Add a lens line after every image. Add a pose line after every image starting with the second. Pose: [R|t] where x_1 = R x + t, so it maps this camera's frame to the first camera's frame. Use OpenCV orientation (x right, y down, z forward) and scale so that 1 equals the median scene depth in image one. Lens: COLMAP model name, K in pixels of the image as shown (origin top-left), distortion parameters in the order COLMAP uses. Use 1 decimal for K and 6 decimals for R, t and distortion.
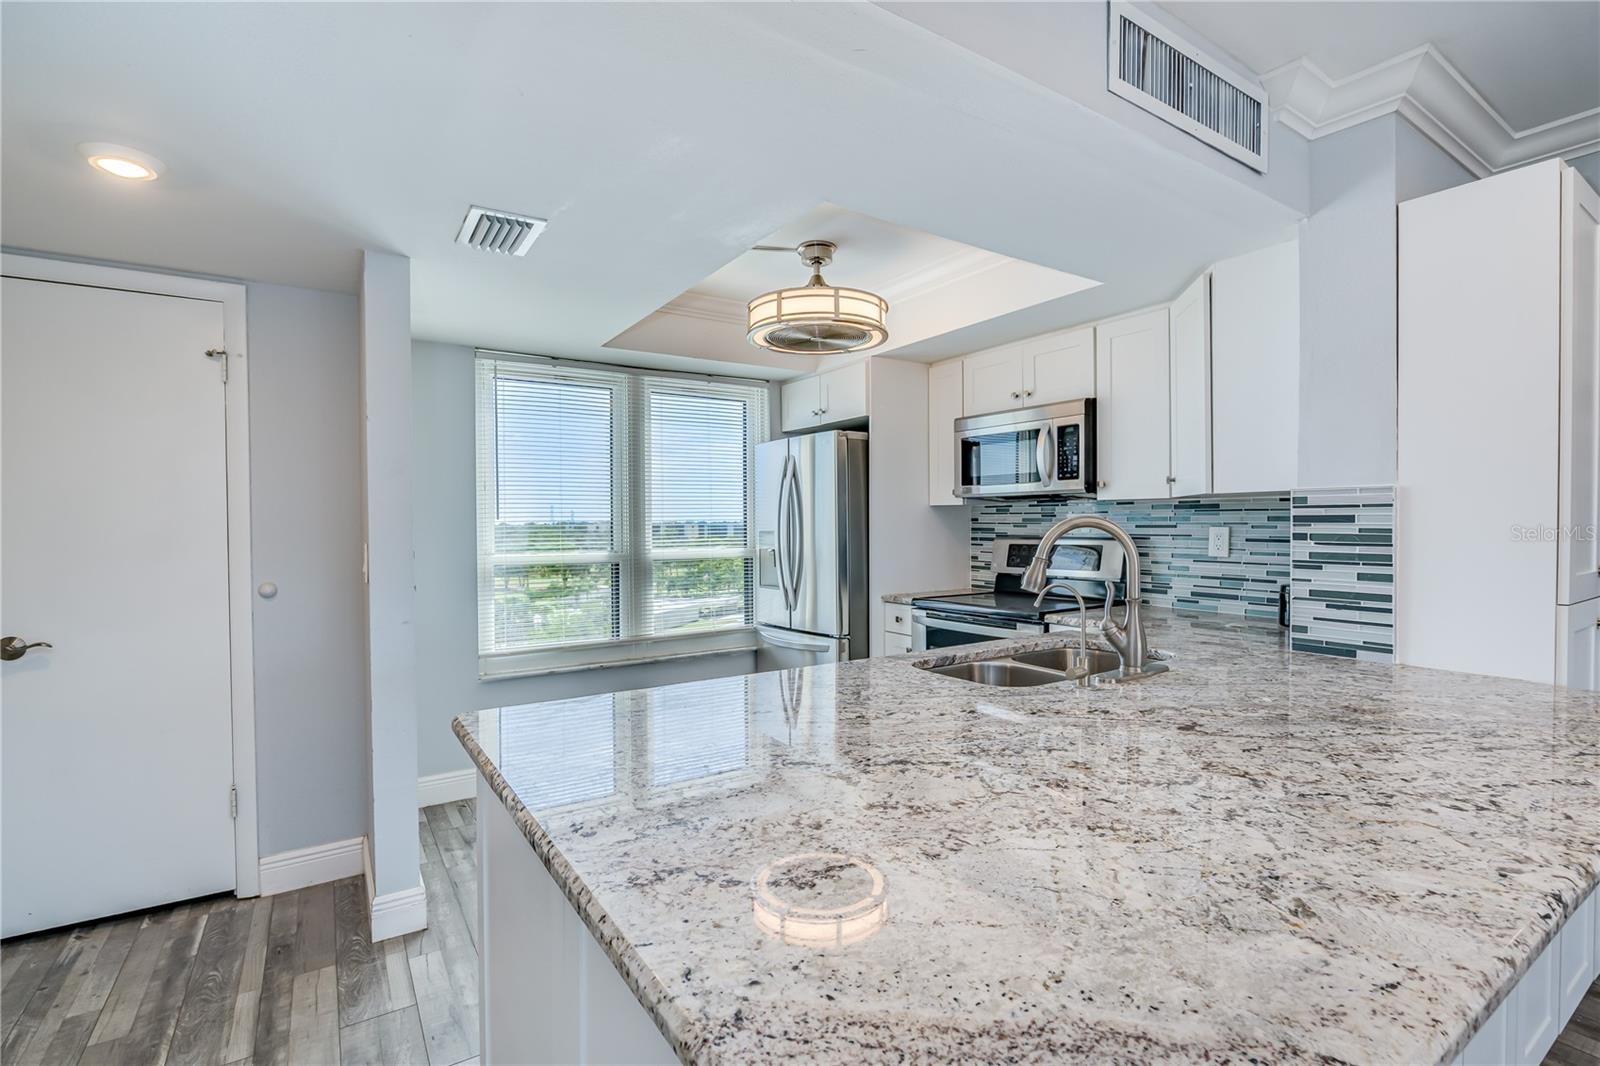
lens RADIAL K [[739.4, 0, 799.3], [0, 739.4, 515.5], [0, 0, 1]] dist [-0.003716, -0.000537]
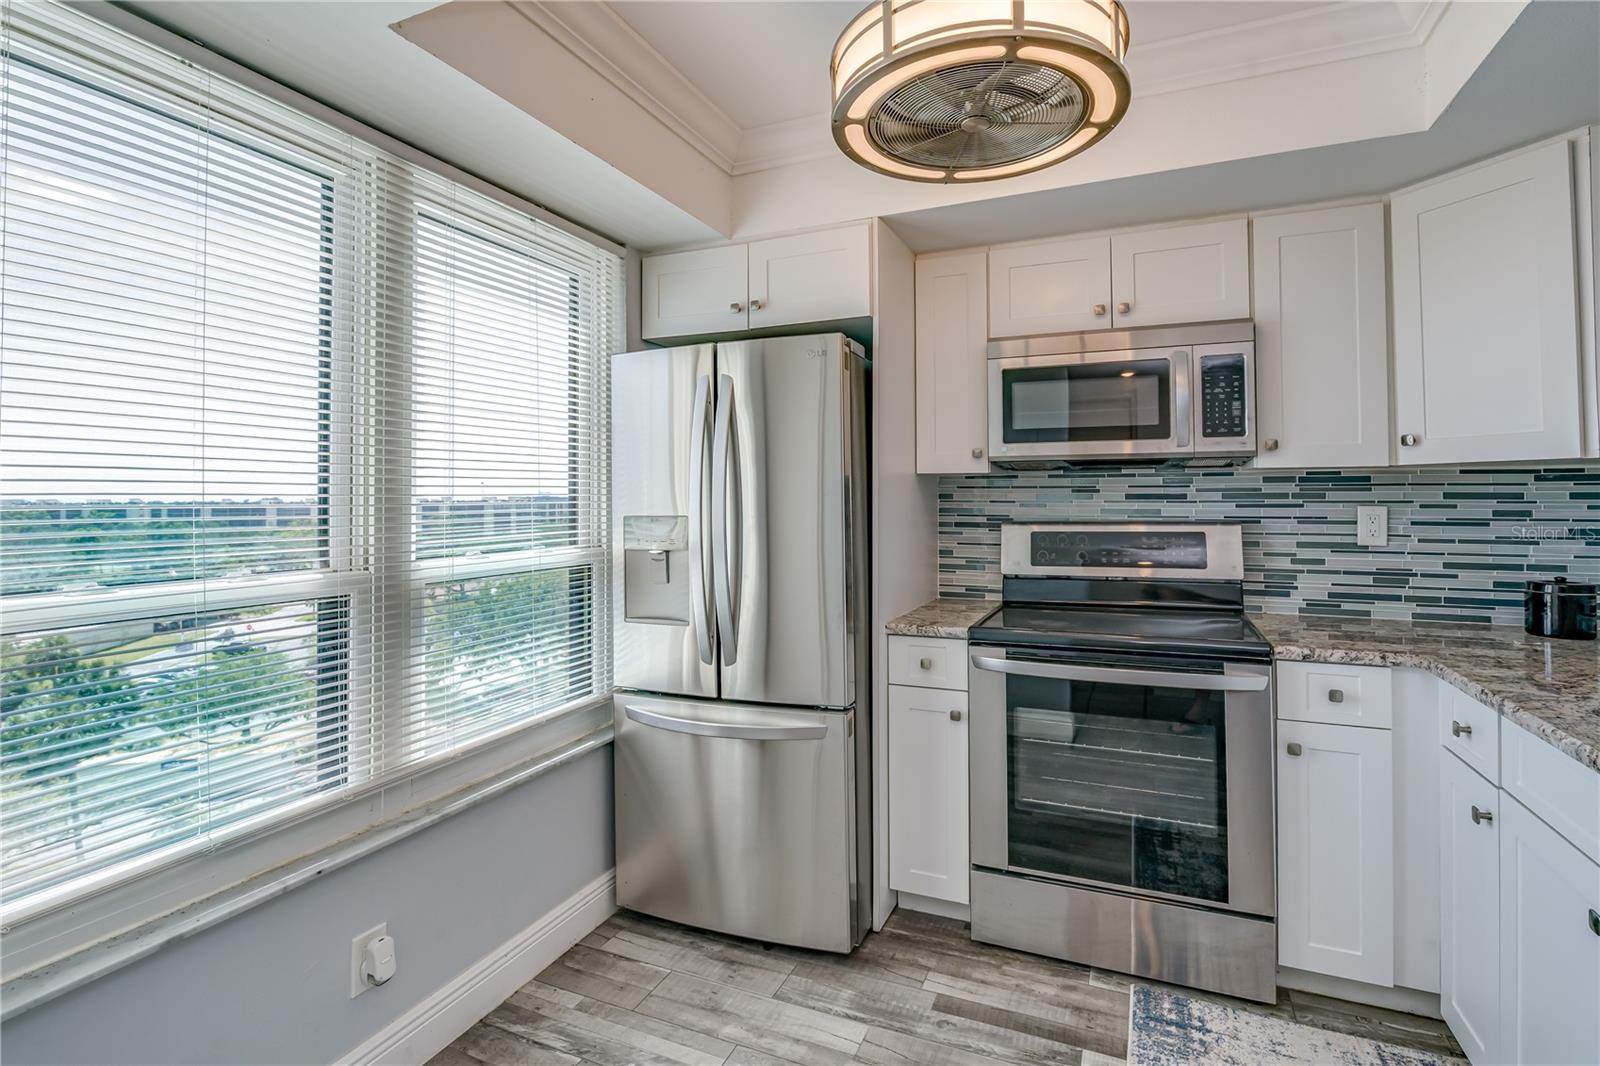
lens RADIAL K [[768.0, 0, 799.0], [0, 768.0, 477.8], [0, 0, 1]] dist [0.001241, -0.000006]
pose [[0.830204, 0.016302, 0.557221, -0.336714], [-0.004906, 0.999747, -0.021939, 0.005999], [-0.557438, 0.015480, 0.830074, 0.616319]]
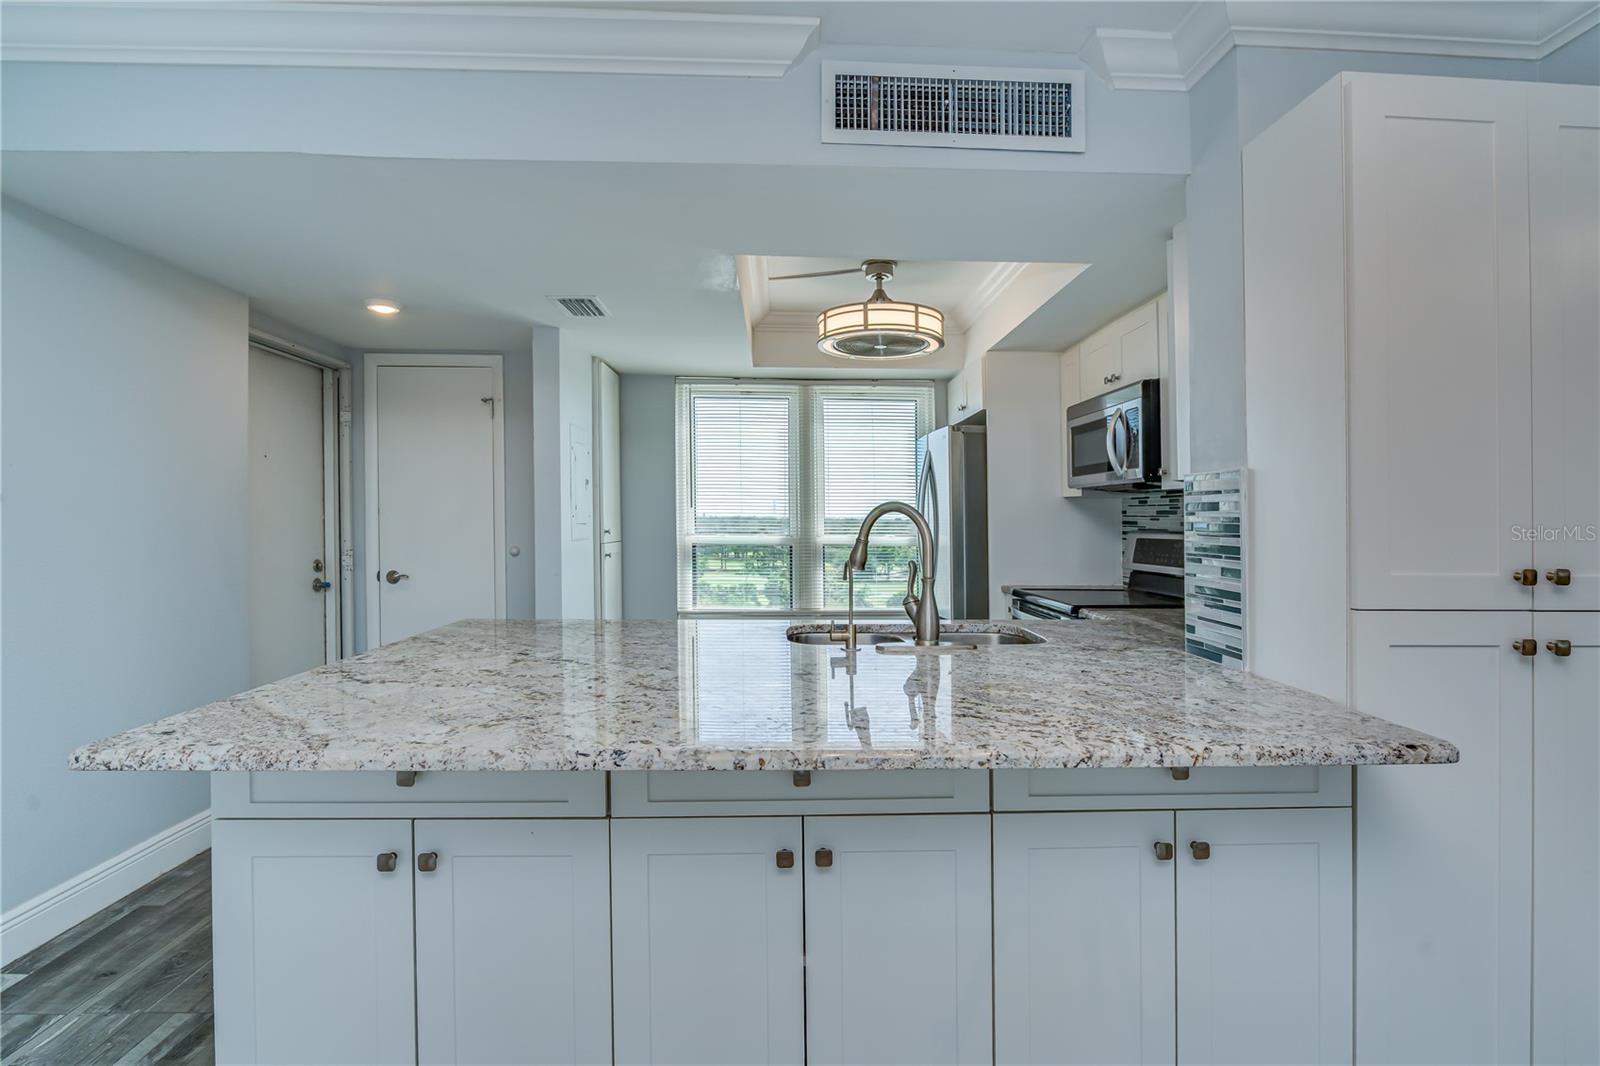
lens RADIAL K [[754.1, 0, 805.3], [0, 754.1, 499.9], [0, 0, 1]] dist [-0.001982, -0.000564]
pose [[0.855859, 0.000734, -0.517209, 0.482649], [-0.009159, 0.999864, -0.013738, 0.008397], [0.517129, 0.016495, 0.855749, -0.021889]]
